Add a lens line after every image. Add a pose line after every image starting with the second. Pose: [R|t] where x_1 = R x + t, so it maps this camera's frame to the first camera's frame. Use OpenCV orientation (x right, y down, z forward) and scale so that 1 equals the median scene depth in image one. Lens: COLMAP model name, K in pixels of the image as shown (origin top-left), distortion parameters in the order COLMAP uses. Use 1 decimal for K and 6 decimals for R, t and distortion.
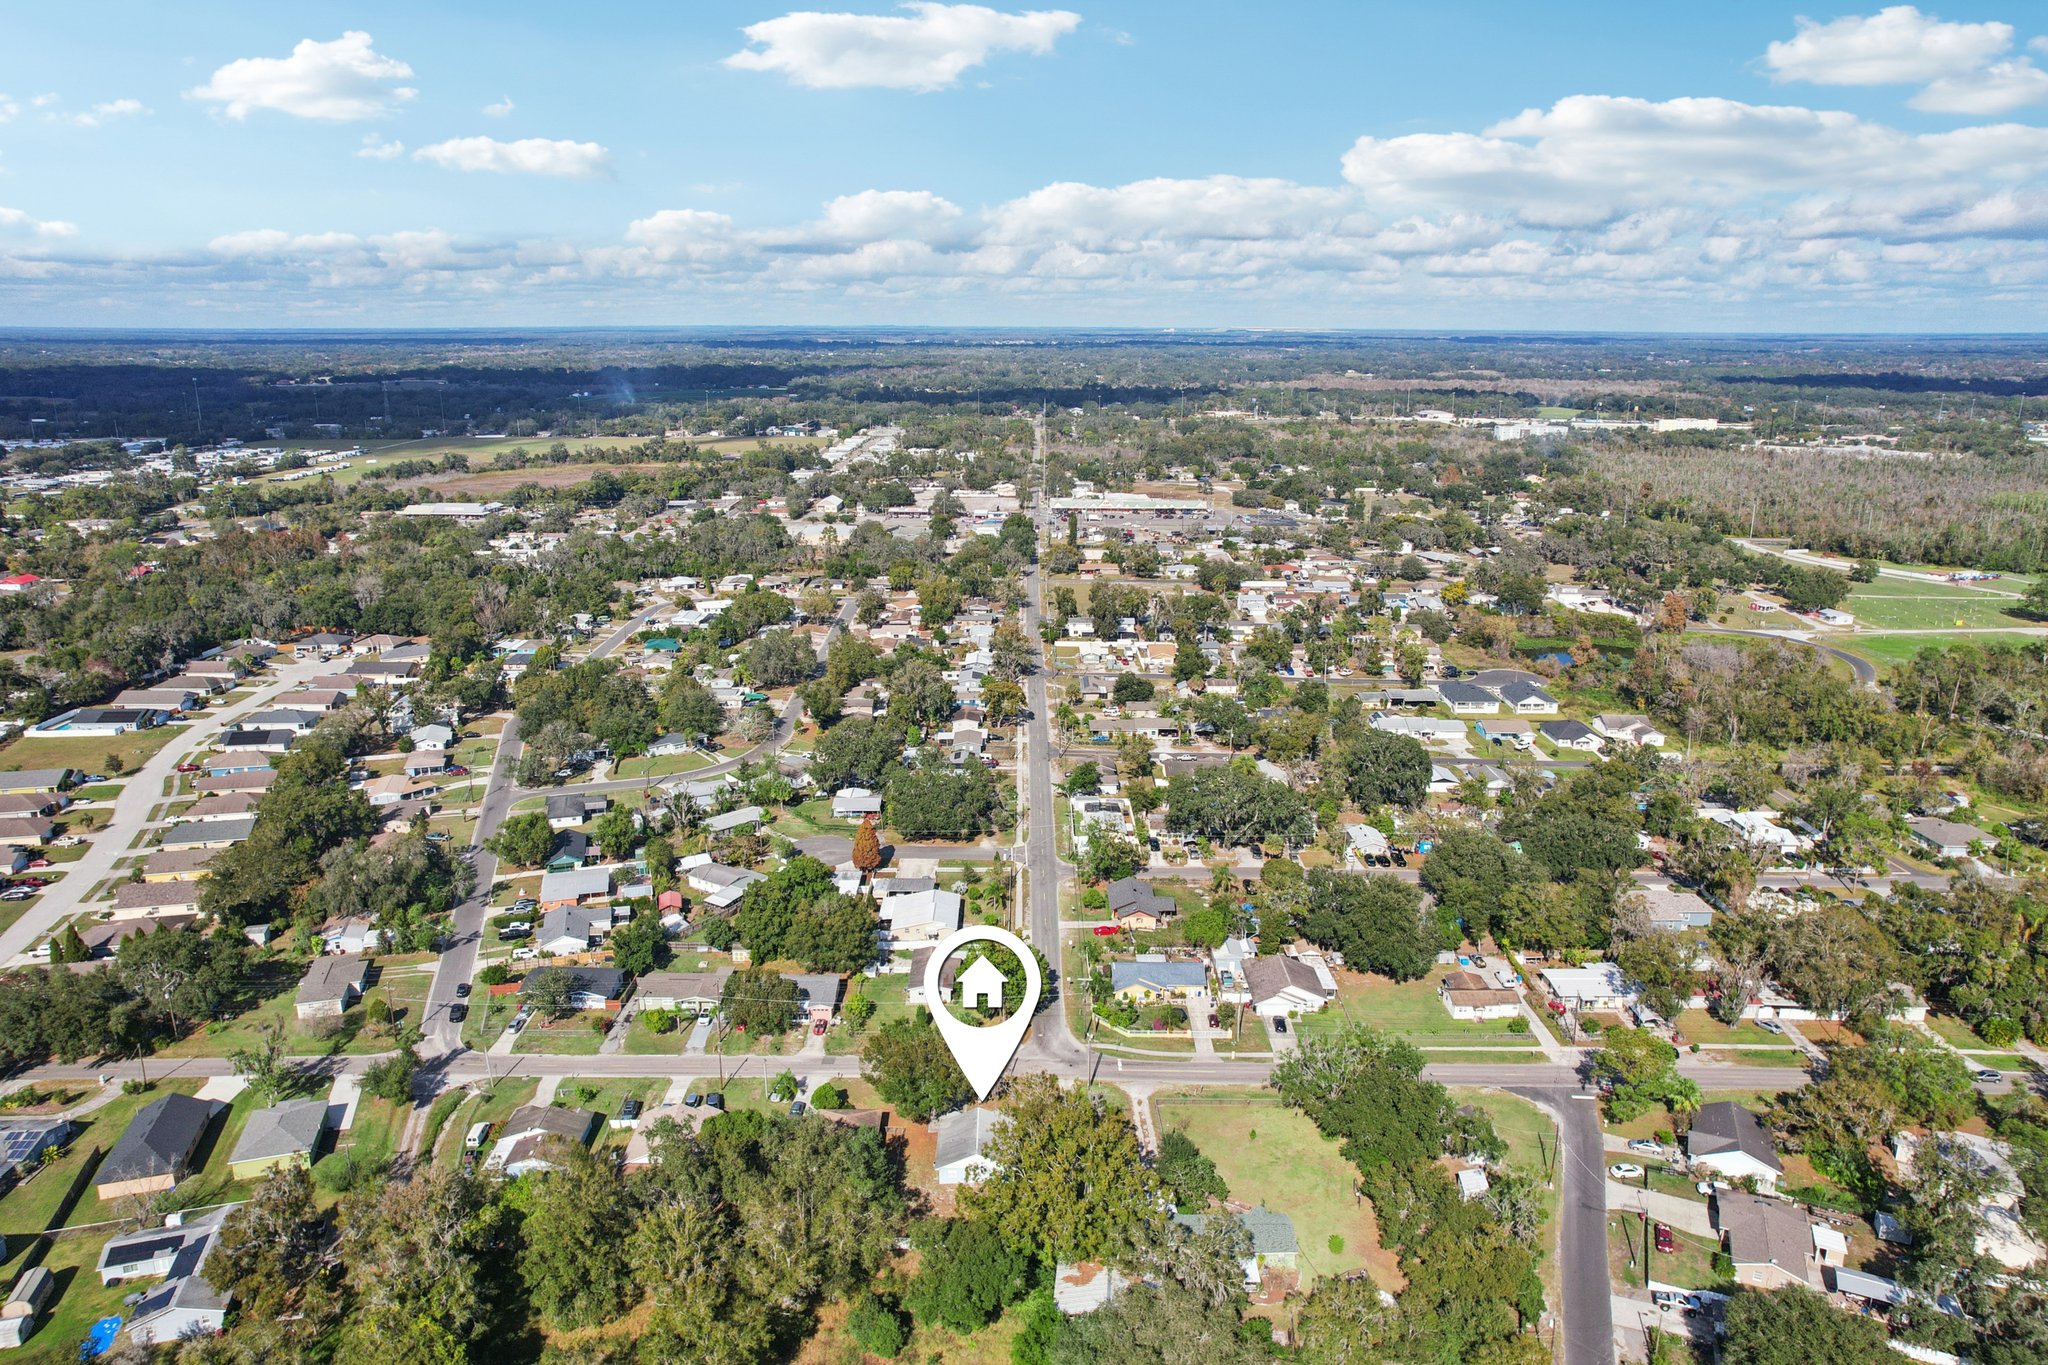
lens RADIAL K [[1354.0, 0, 1017.6], [0, 1354.0, 681.2], [0, 0, 1]] dist [-0.042789, 0.053095]
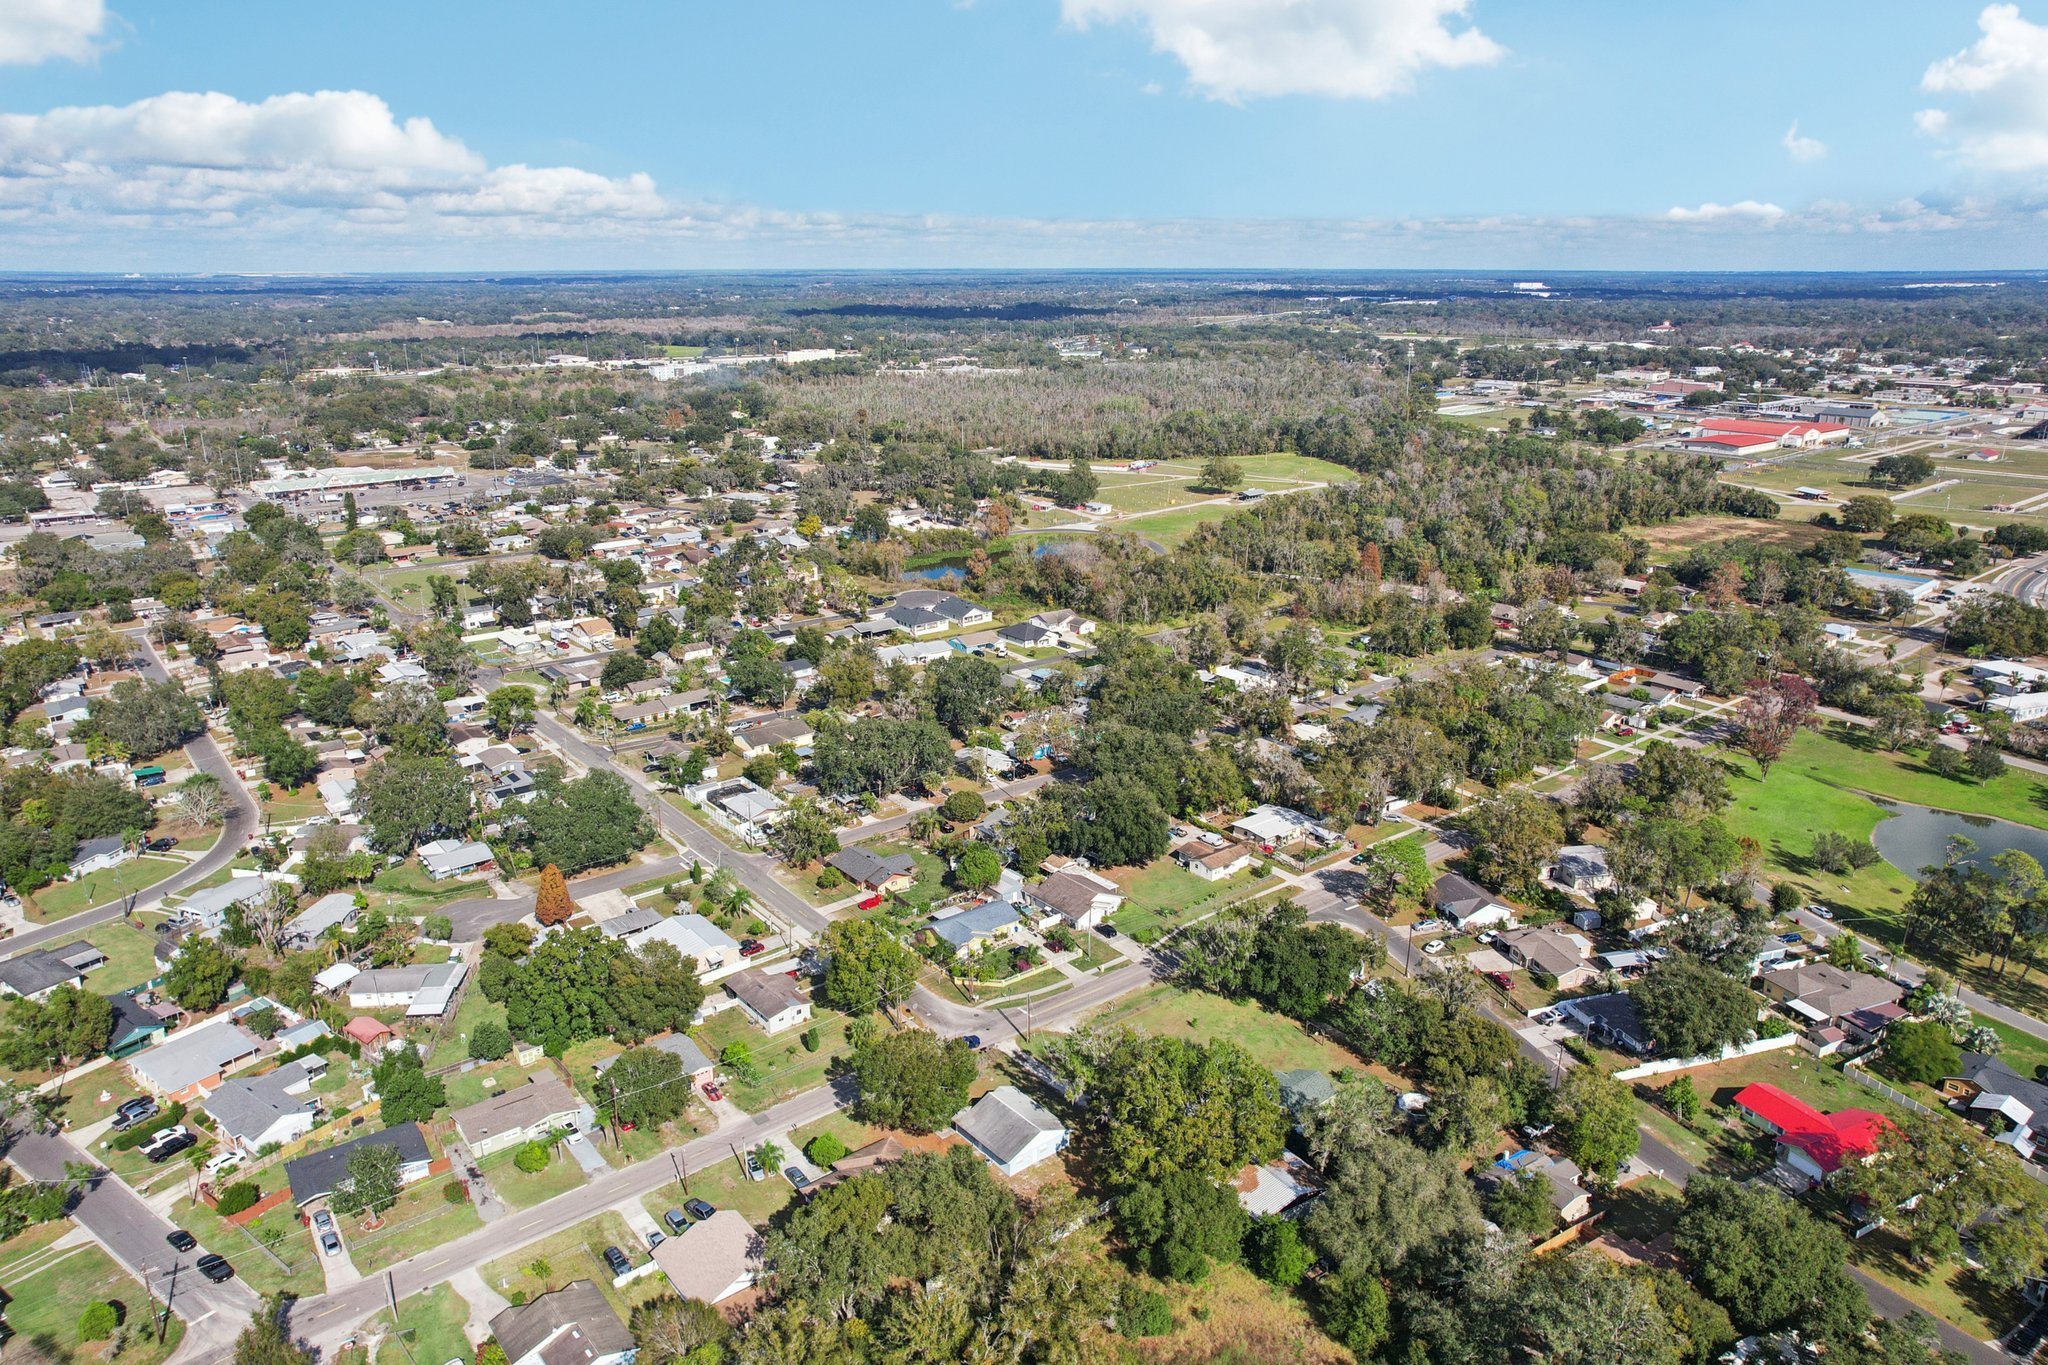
lens RADIAL K [[1354.0, 0, 1017.6], [0, 1354.0, 681.2], [0, 0, 1]] dist [-0.042789, 0.053095]
pose [[0.779800, -0.189901, 0.596531, -0.190433], [0.165079, 0.981532, 0.096667, -0.023194], [-0.603872, 0.023094, 0.796747, 0.073944]]
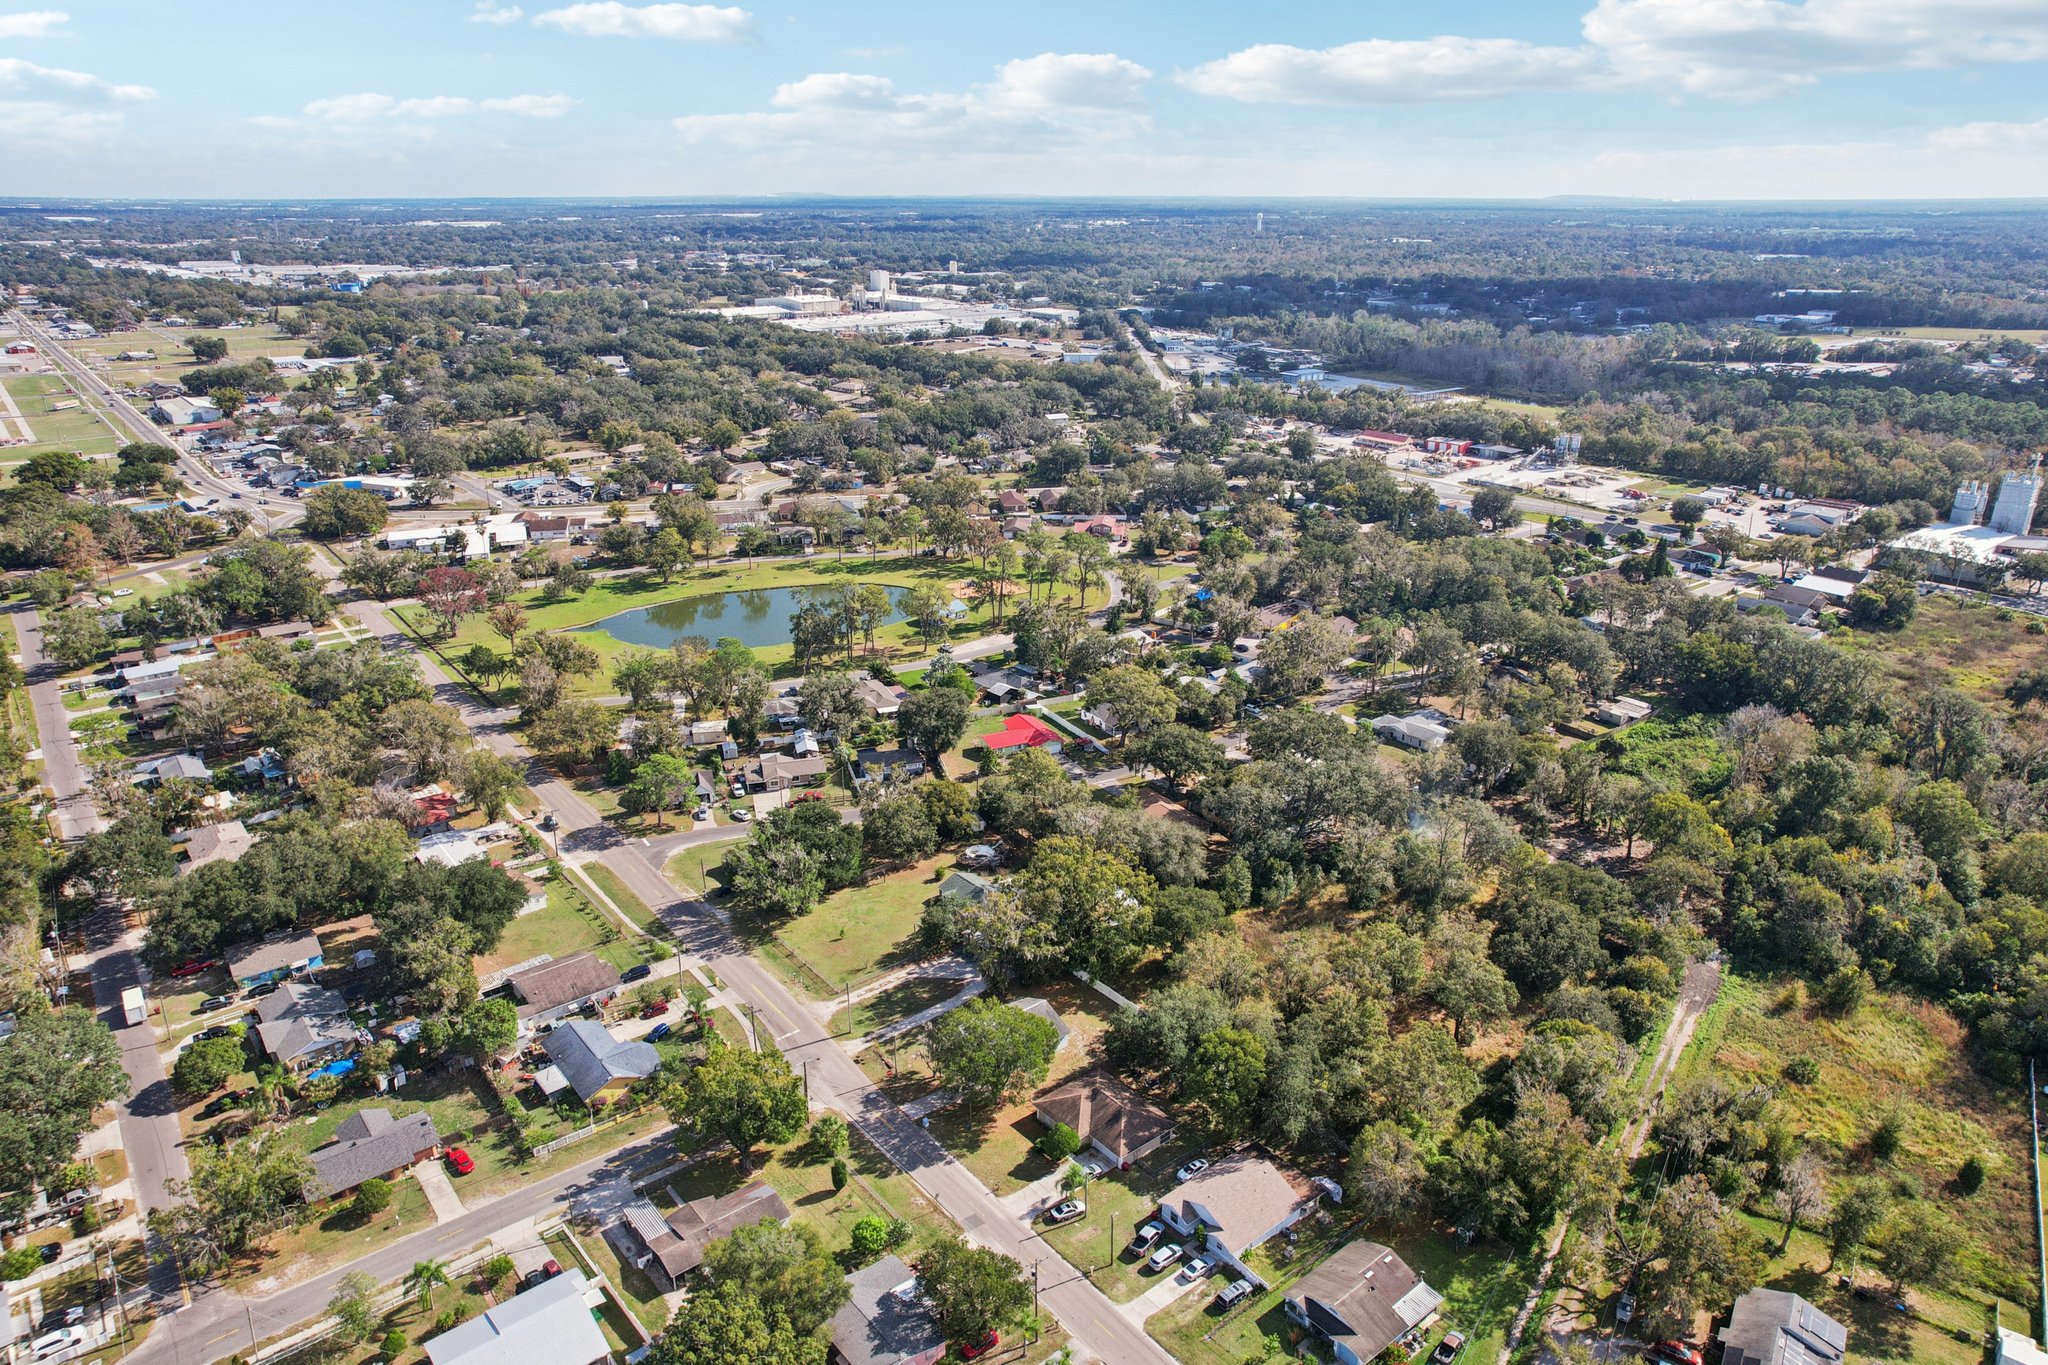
lens RADIAL K [[1354.0, 0, 1017.6], [0, 1354.0, 681.2], [0, 0, 1]] dist [-0.042789, 0.053095]
pose [[-0.630070, -0.269274, 0.728357, -0.244968], [0.200200, 0.849918, 0.487400, -0.131864], [-0.750288, 0.452913, -0.481599, 0.476646]]
